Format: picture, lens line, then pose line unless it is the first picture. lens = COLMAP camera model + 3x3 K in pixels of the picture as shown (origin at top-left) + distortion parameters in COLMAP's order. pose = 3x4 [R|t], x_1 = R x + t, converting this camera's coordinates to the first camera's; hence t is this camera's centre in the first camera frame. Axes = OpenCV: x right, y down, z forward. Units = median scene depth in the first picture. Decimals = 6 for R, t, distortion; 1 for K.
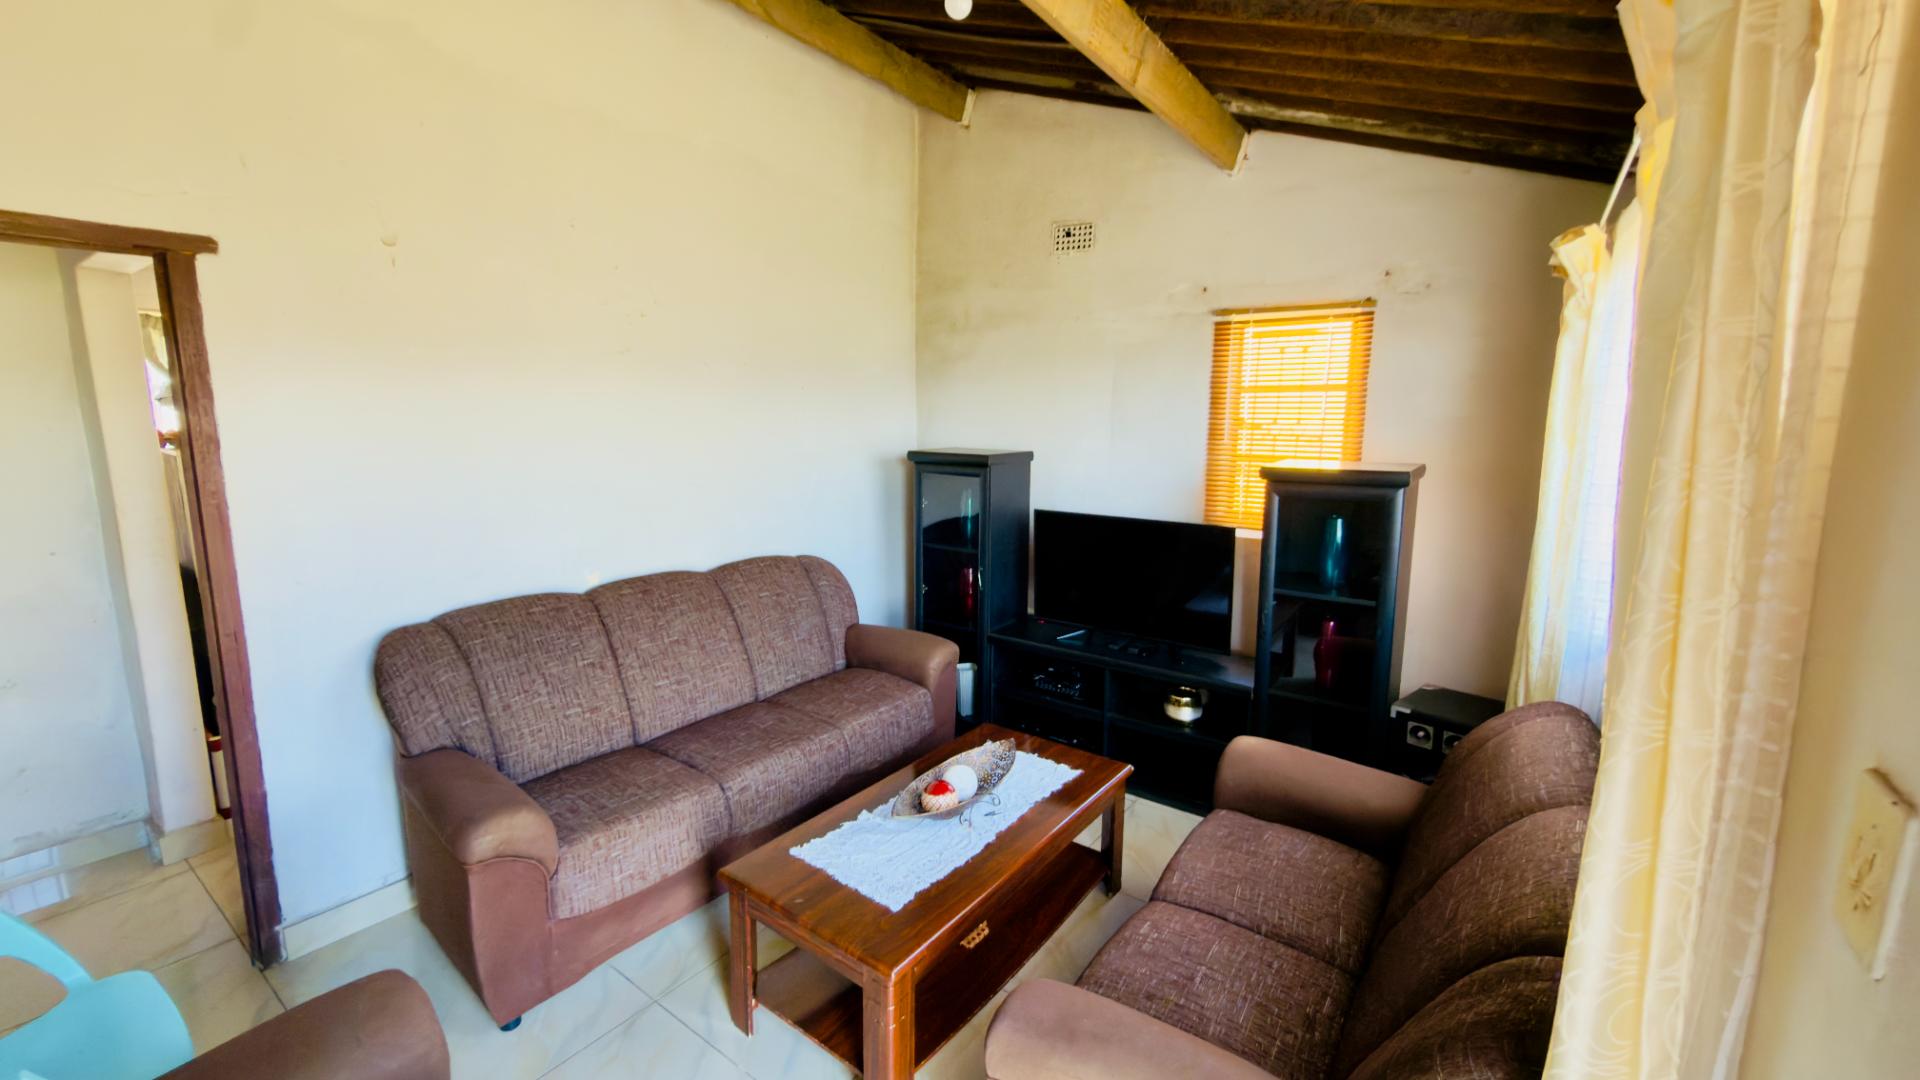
lens RADIAL K [[769.0, 0, 963.6], [0, 769.0, 542.7], [0, 0, 1]] dist [-0.000561, -0.000026]
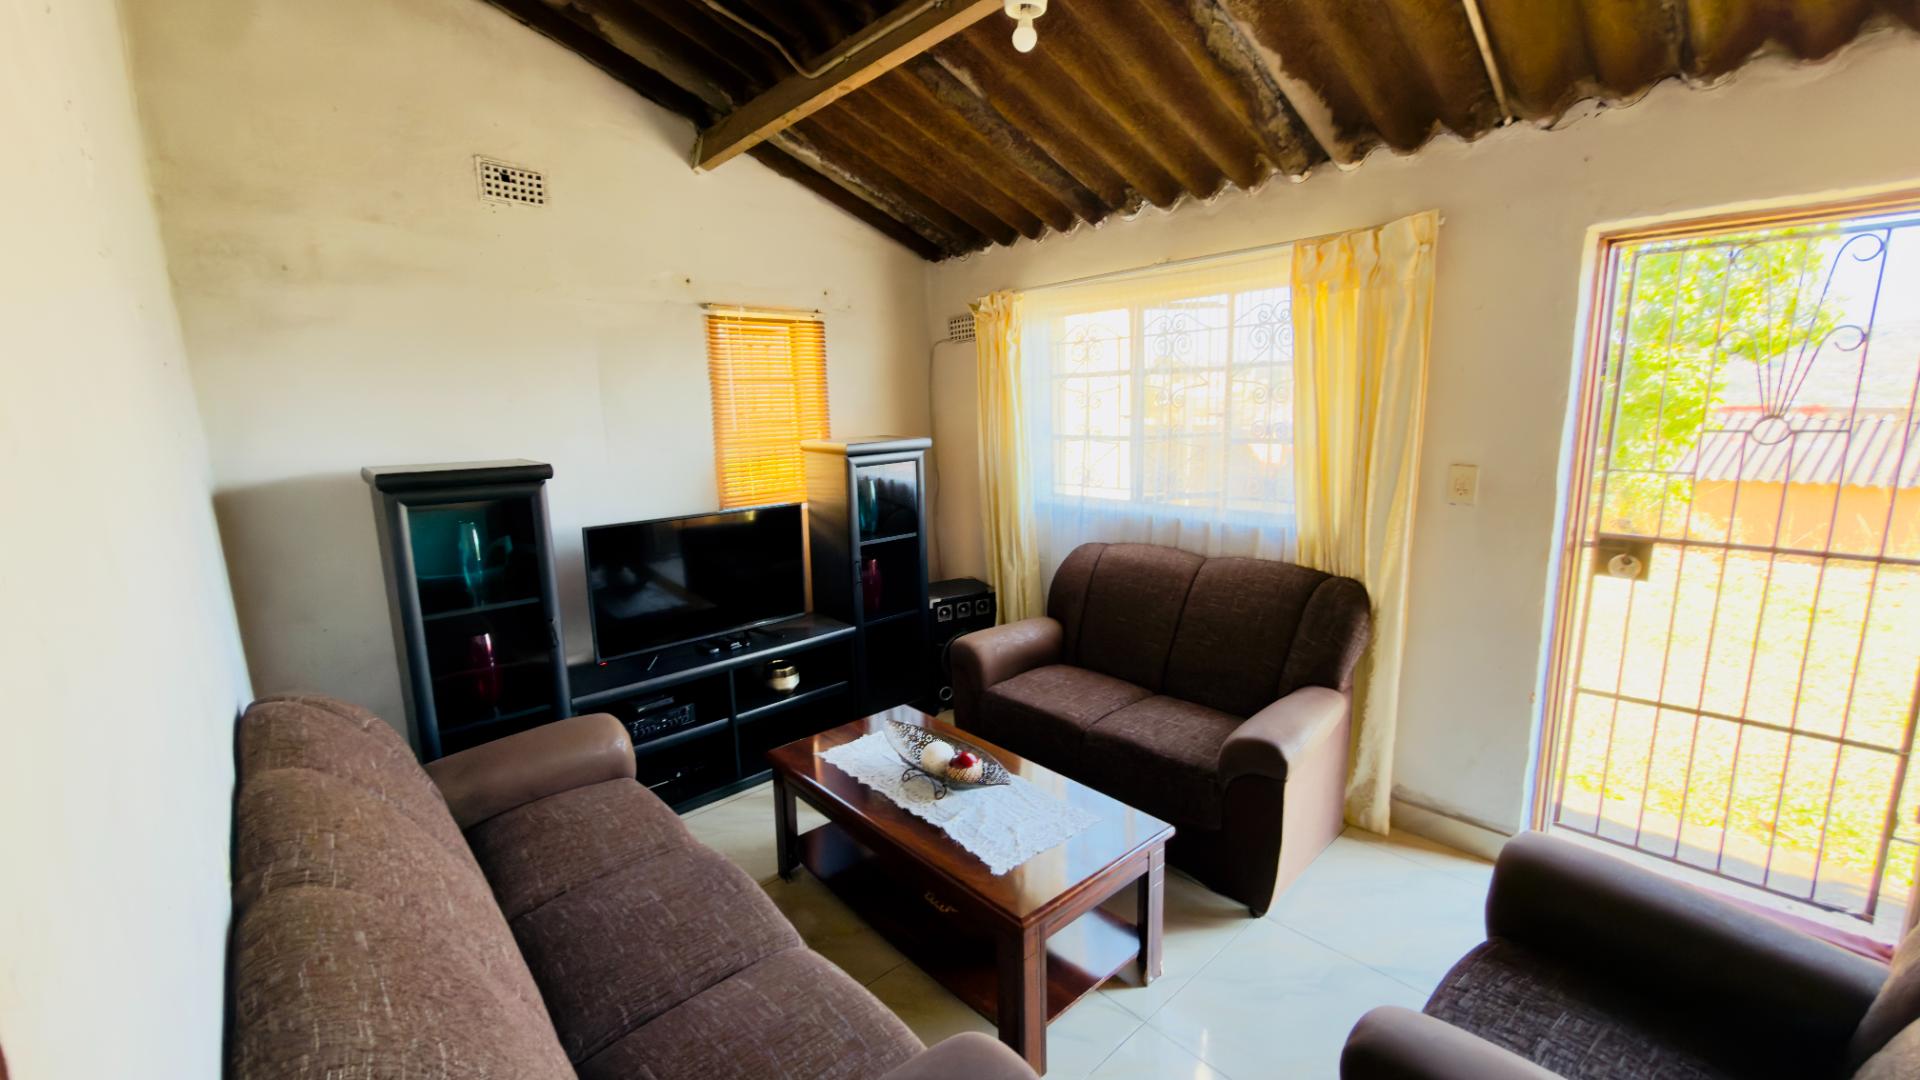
lens RADIAL K [[769.0, 0, 963.6], [0, 769.0, 542.7], [0, 0, 1]] dist [-0.000561, -0.000026]
pose [[0.201967, -0.186977, 0.961379, -0.598756], [0.188273, 0.970711, 0.149240, -0.073616], [-0.961126, 0.150860, 0.231254, 0.440389]]
